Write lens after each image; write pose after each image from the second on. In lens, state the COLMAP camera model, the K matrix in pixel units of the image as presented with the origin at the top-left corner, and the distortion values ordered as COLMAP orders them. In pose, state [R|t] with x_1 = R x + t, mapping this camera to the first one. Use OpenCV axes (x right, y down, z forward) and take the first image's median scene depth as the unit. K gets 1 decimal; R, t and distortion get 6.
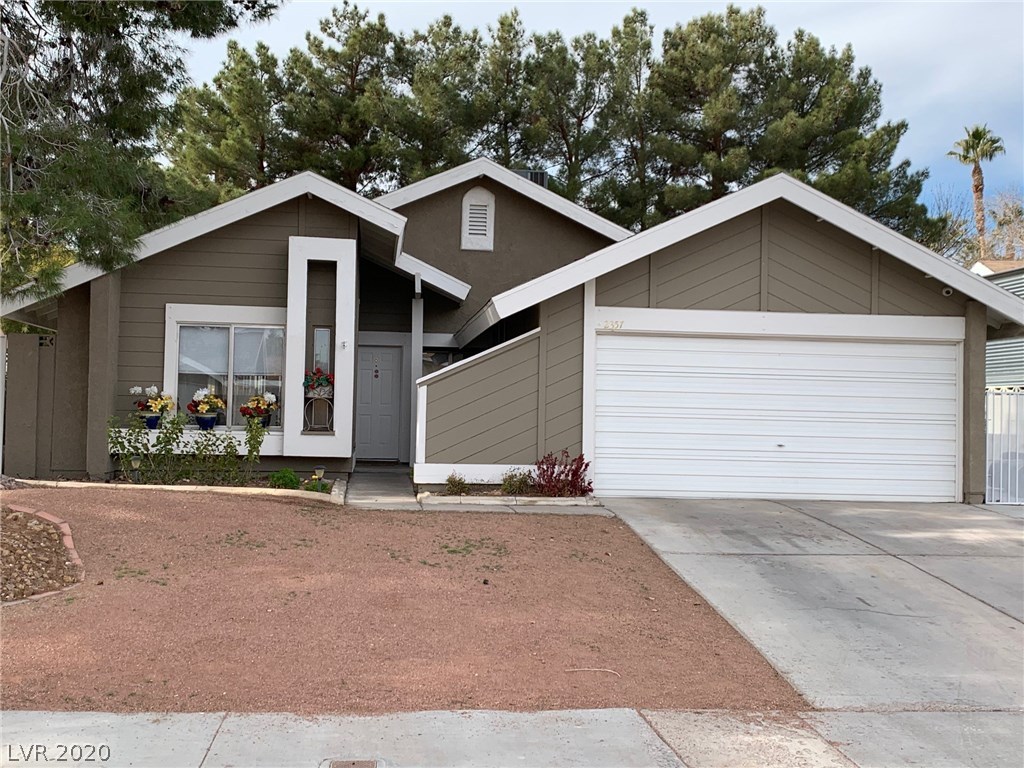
lens RADIAL K [[1174.6, 0, 507.1], [0, 1174.6, 393.5], [0, 0, 1]] dist [0.032388, 0.000000]
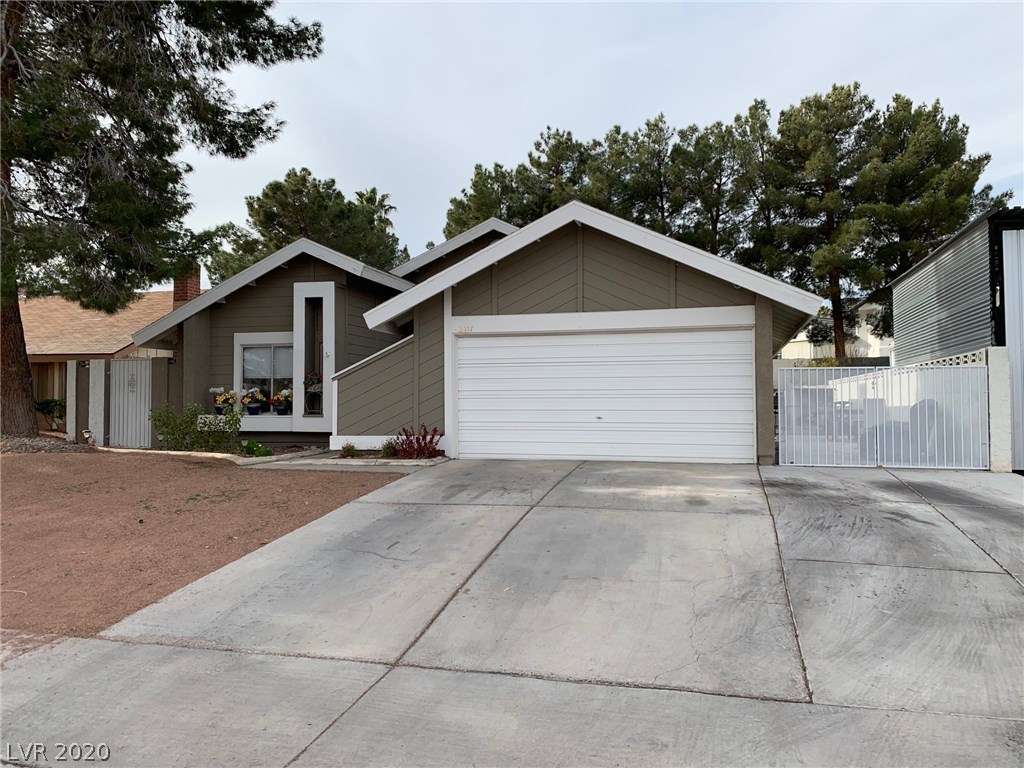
lens RADIAL K [[773.8, 0, 518.6], [0, 773.8, 377.7], [0, 0, 1]] dist [0.054389, -0.073548]
pose [[0.933003, -0.037448, -0.357915, 0.416328], [0.030024, 0.999204, -0.026279, 0.019160], [0.358614, 0.013773, 0.933384, 0.188343]]
